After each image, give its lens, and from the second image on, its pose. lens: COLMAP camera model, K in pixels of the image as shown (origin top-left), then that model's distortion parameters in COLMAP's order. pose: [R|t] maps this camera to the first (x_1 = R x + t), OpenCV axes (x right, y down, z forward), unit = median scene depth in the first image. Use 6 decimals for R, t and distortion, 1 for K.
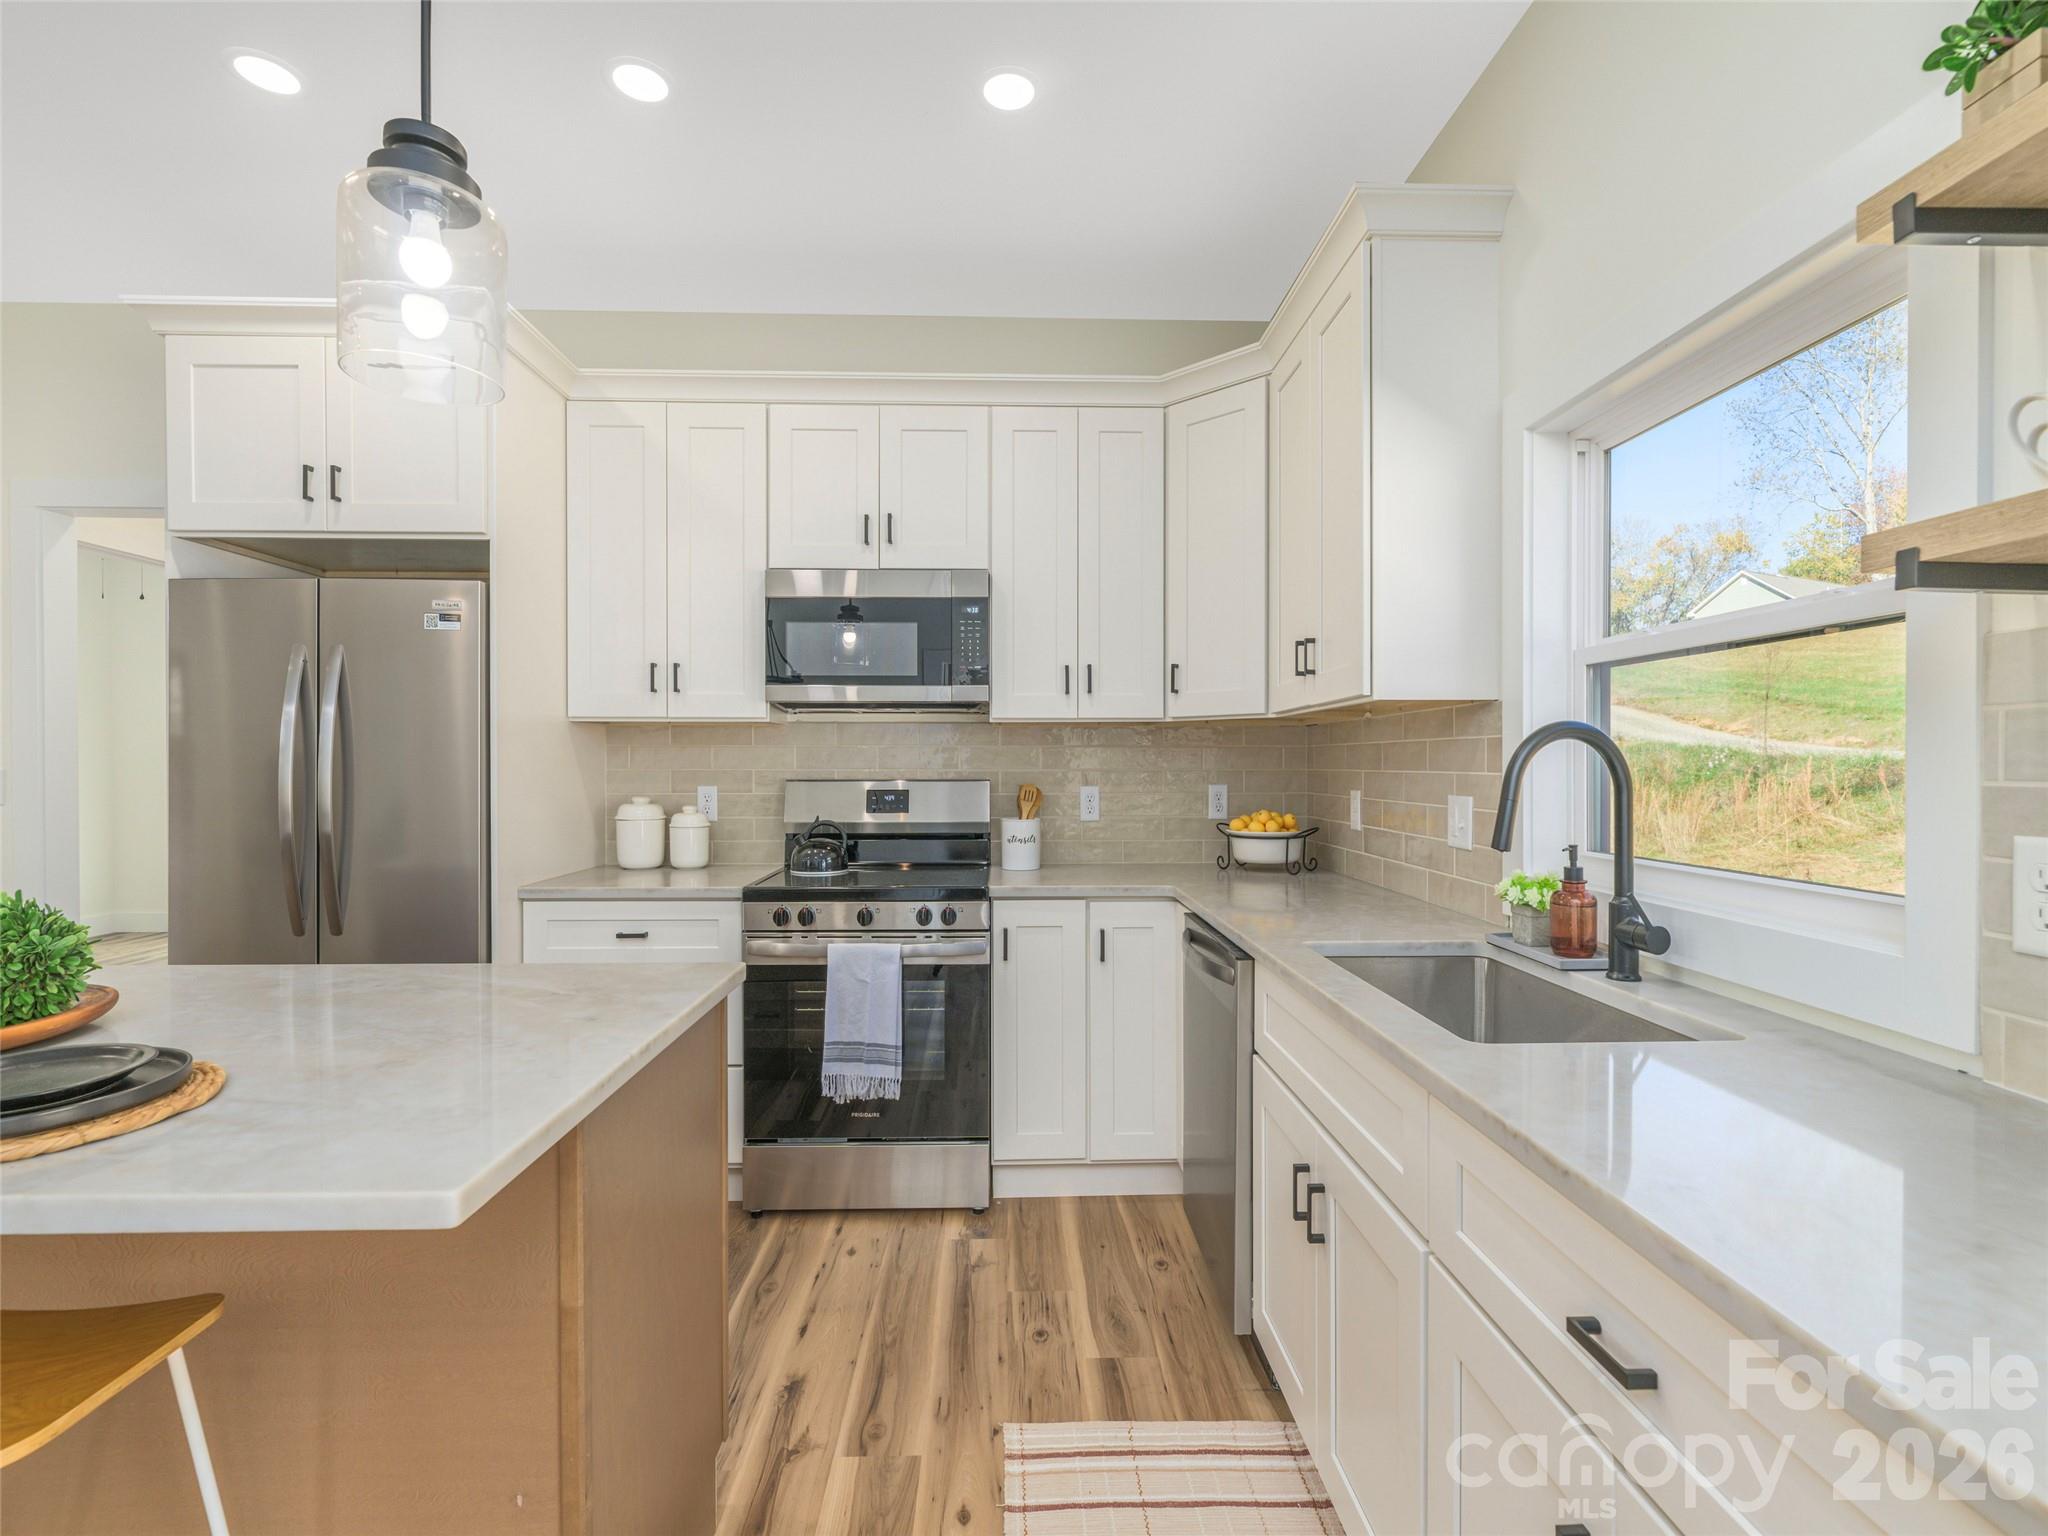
lens RADIAL K [[917.7, 0, 1035.1], [0, 917.7, 773.0], [0, 0, 1]] dist [-0.007220, 0.003889]
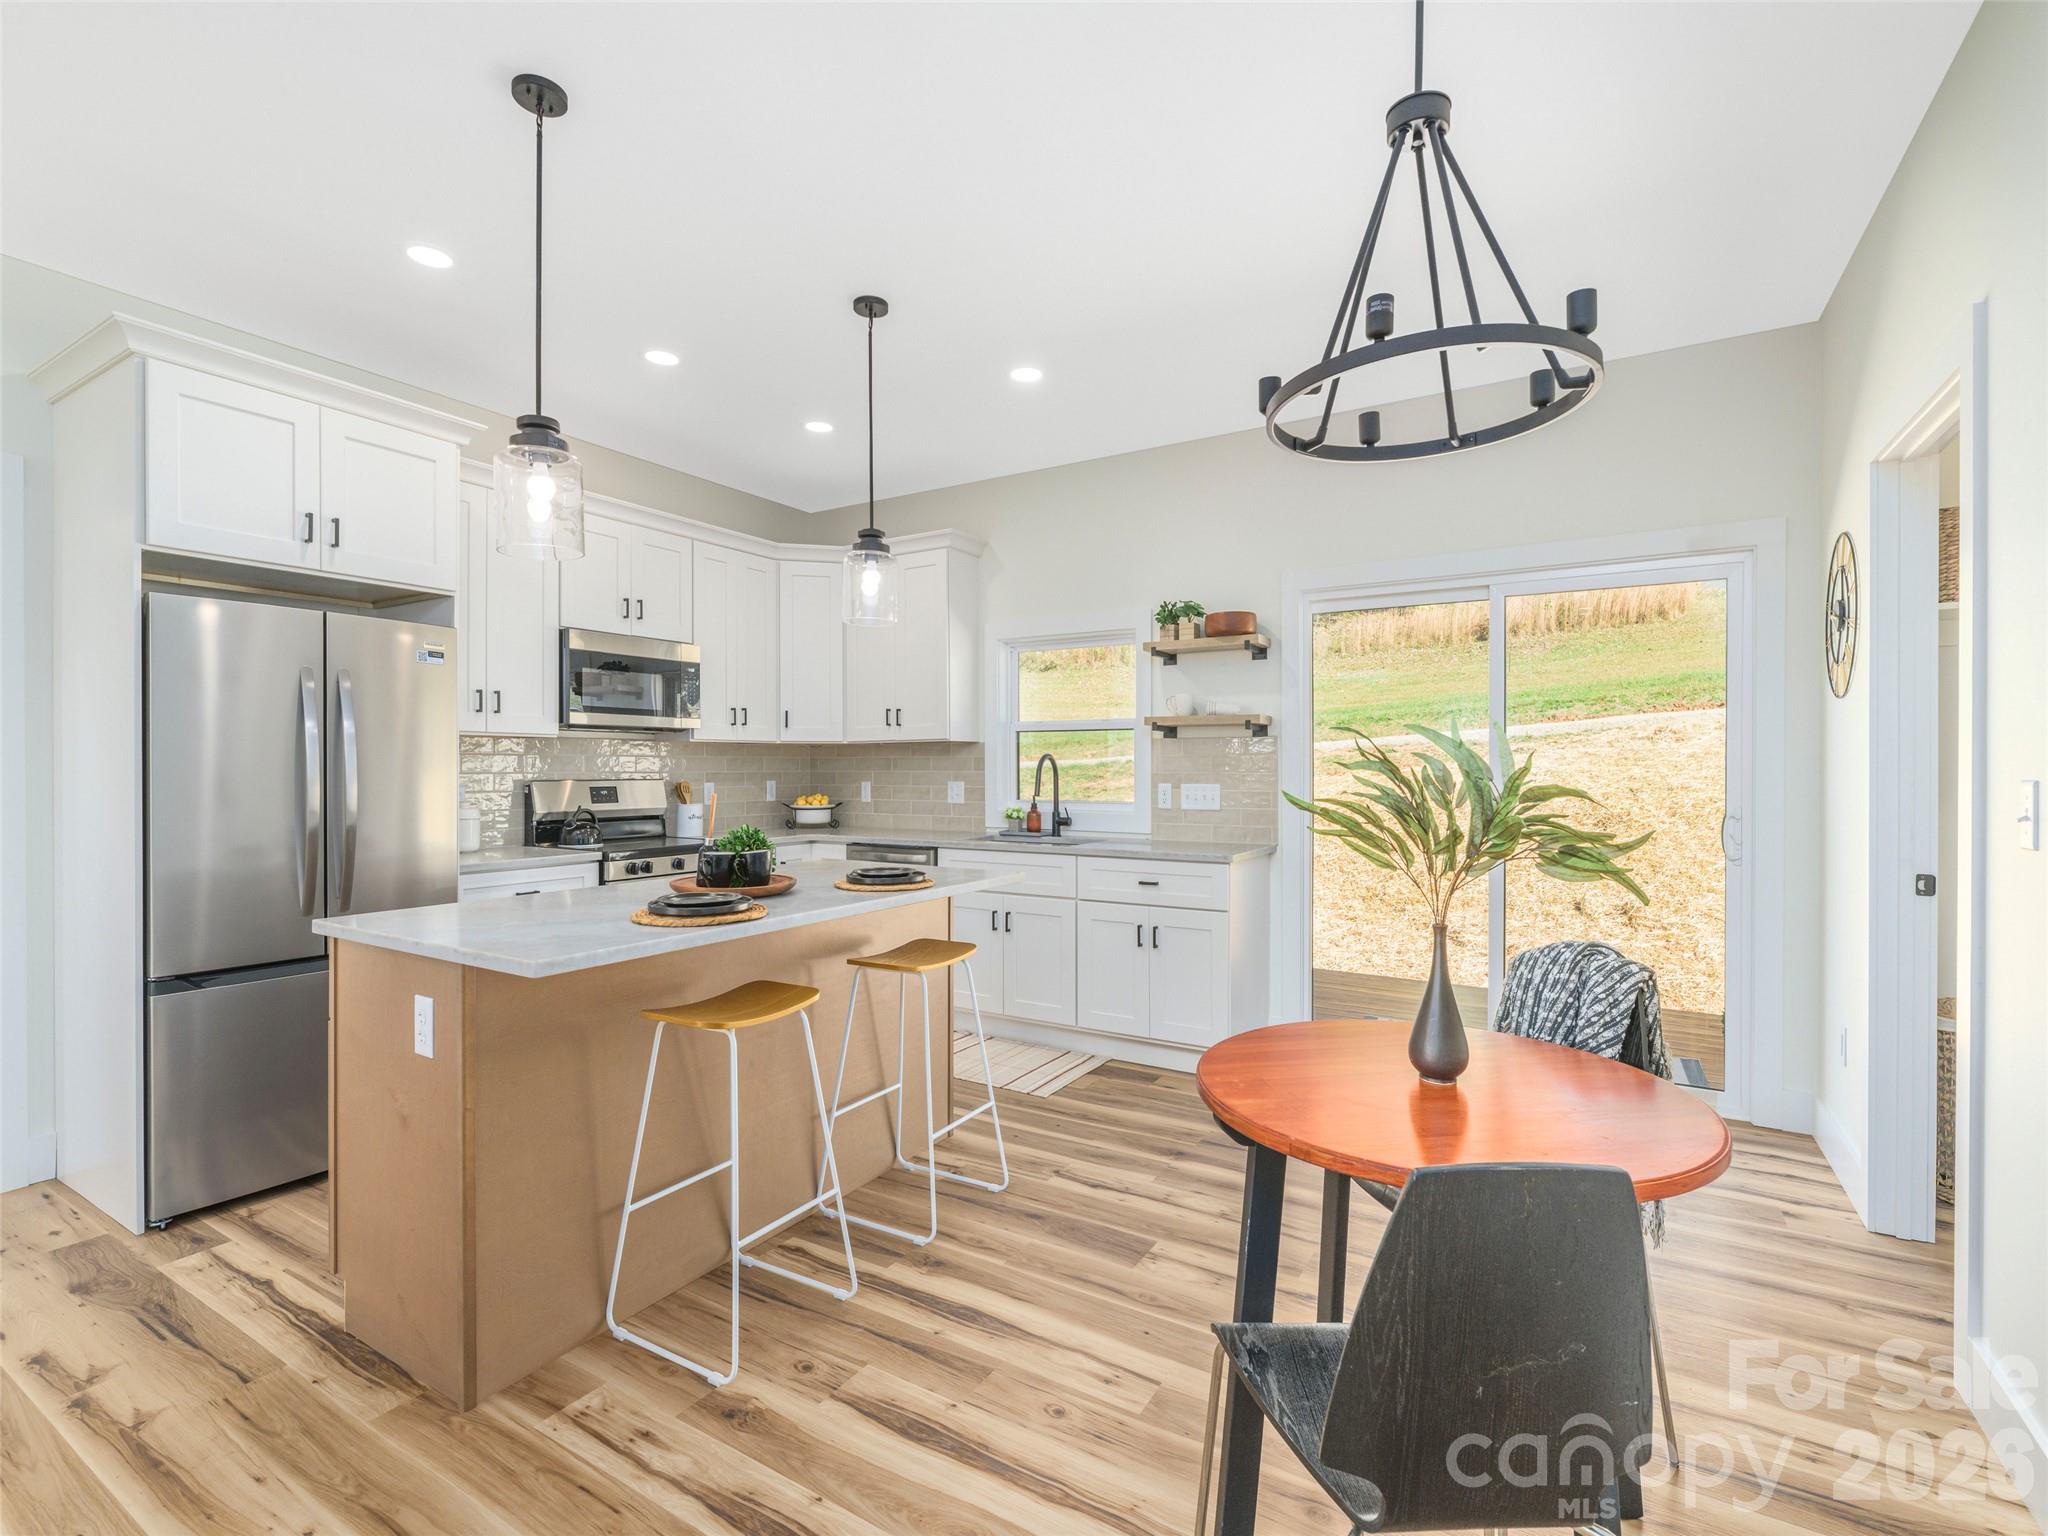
lens RADIAL K [[951.4, 0, 1026.6], [0, 951.4, 763.4], [0, 0, 1]] dist [-0.002466, -0.001264]
pose [[0.550999, 0.002264, 0.834503, -1.180340], [0.007988, 0.999936, -0.007987, -0.000065], [-0.834468, 0.011067, 0.550945, -0.390937]]
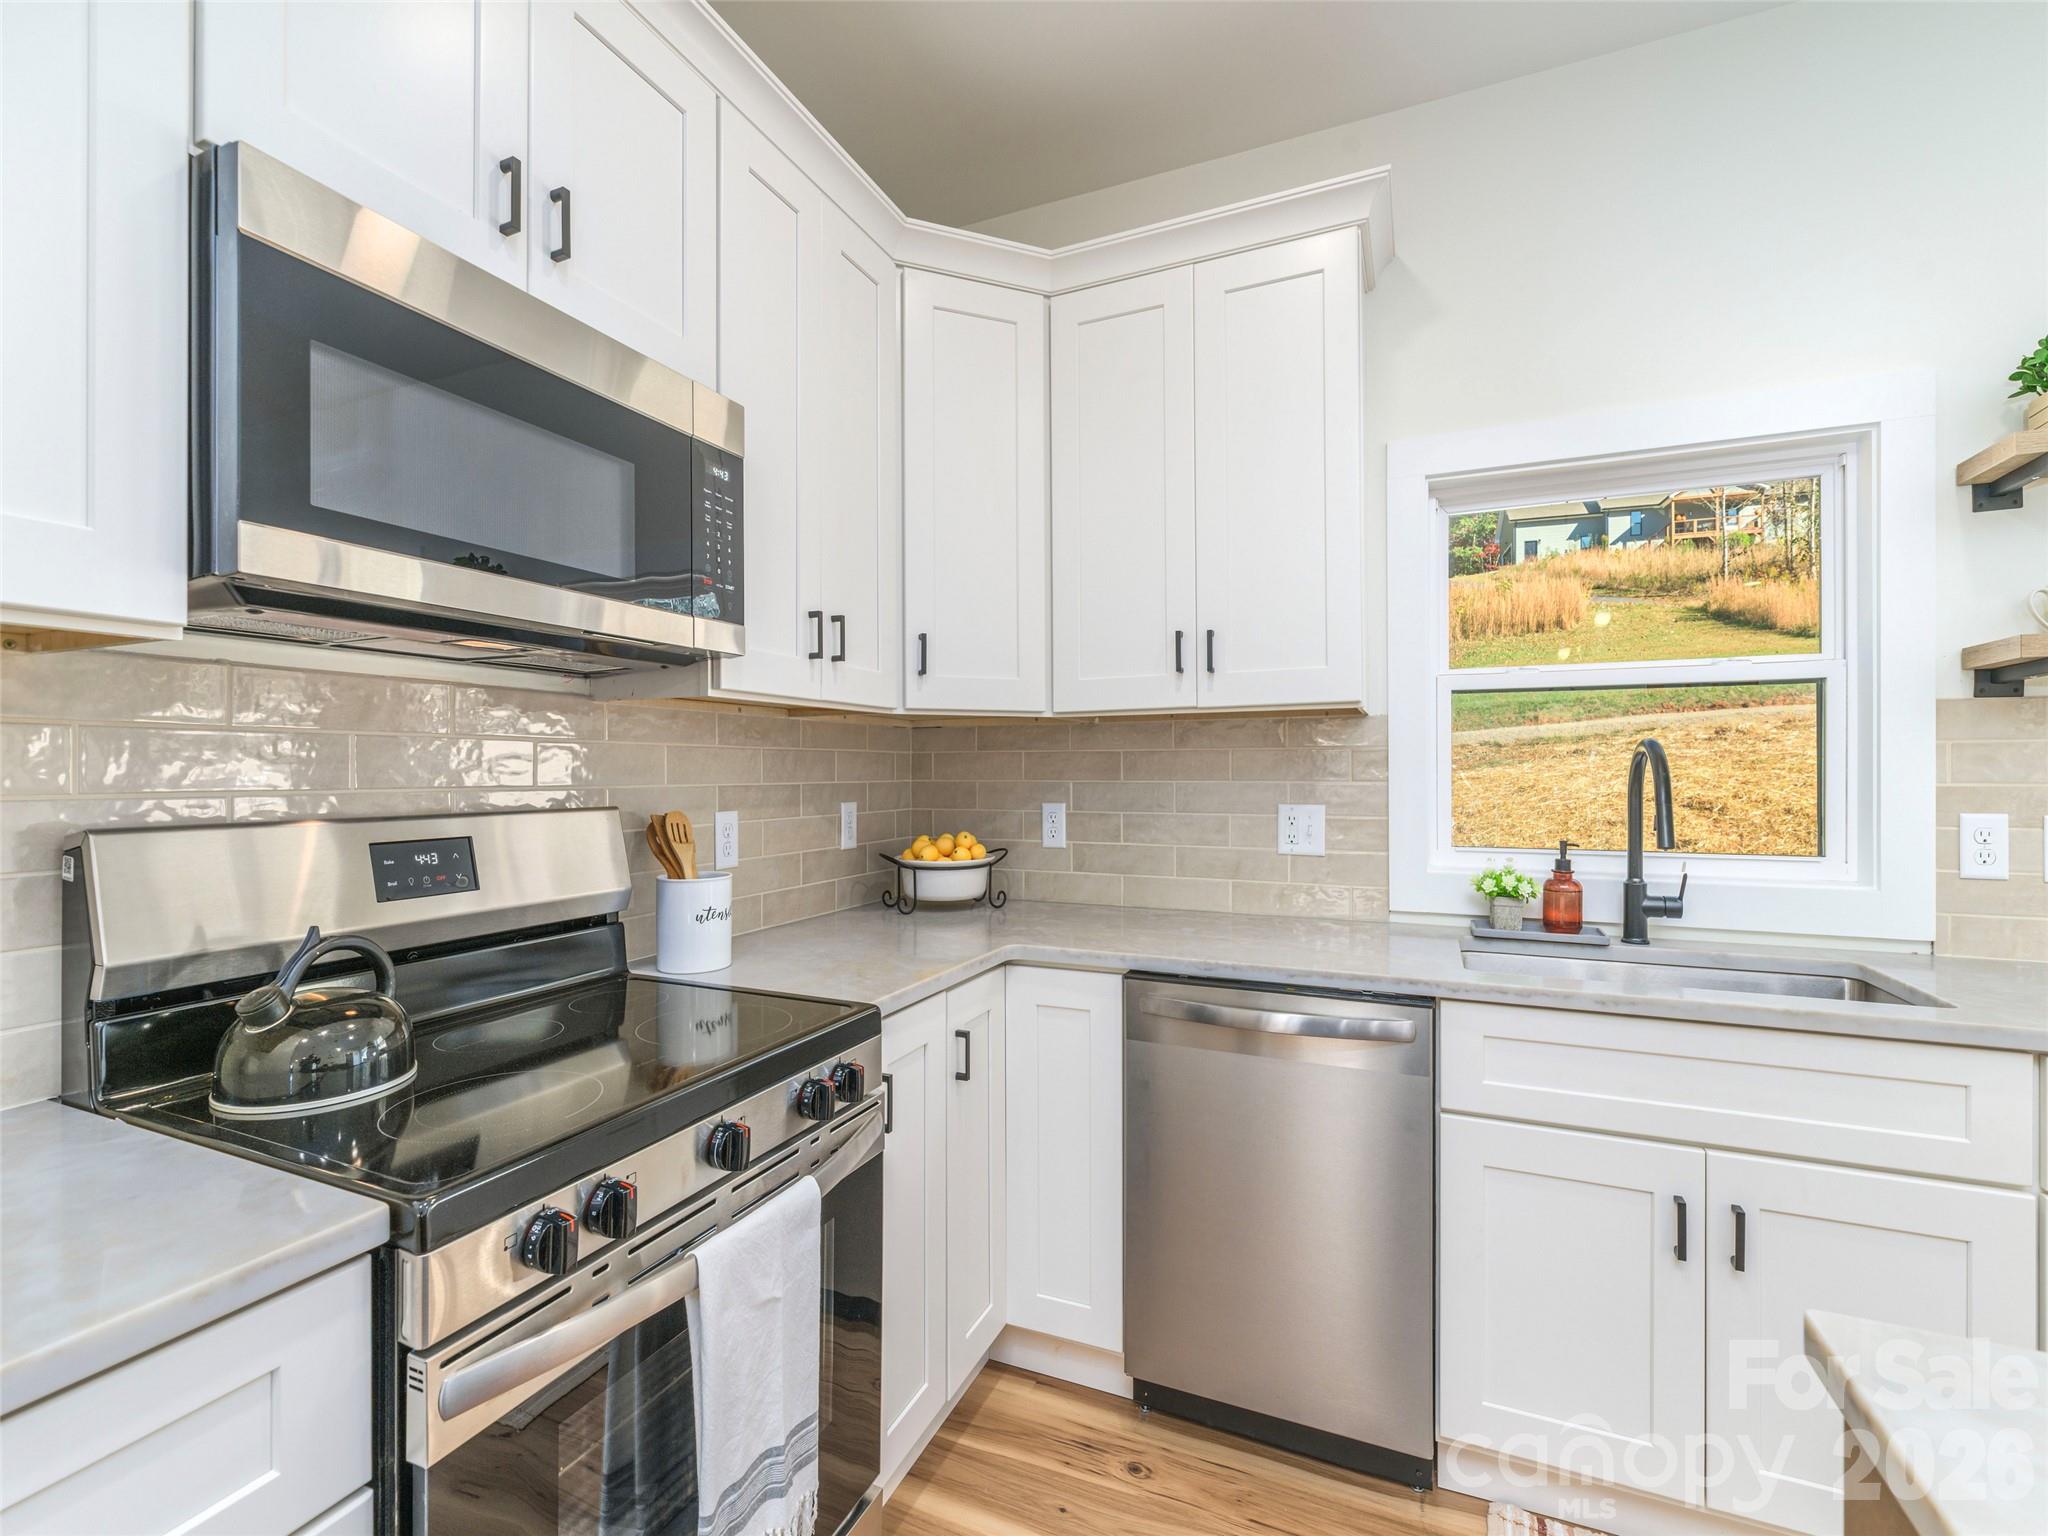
lens RADIAL K [[917.7, 0, 1033.0], [0, 917.7, 770.8], [0, 0, 1]] dist [-0.007220, 0.003889]
pose [[0.431631, -0.000414, 0.902050, -0.481388], [0.009416, 0.999947, -0.004046, -0.009550], [-0.902001, 0.010241, 0.431612, 0.671850]]
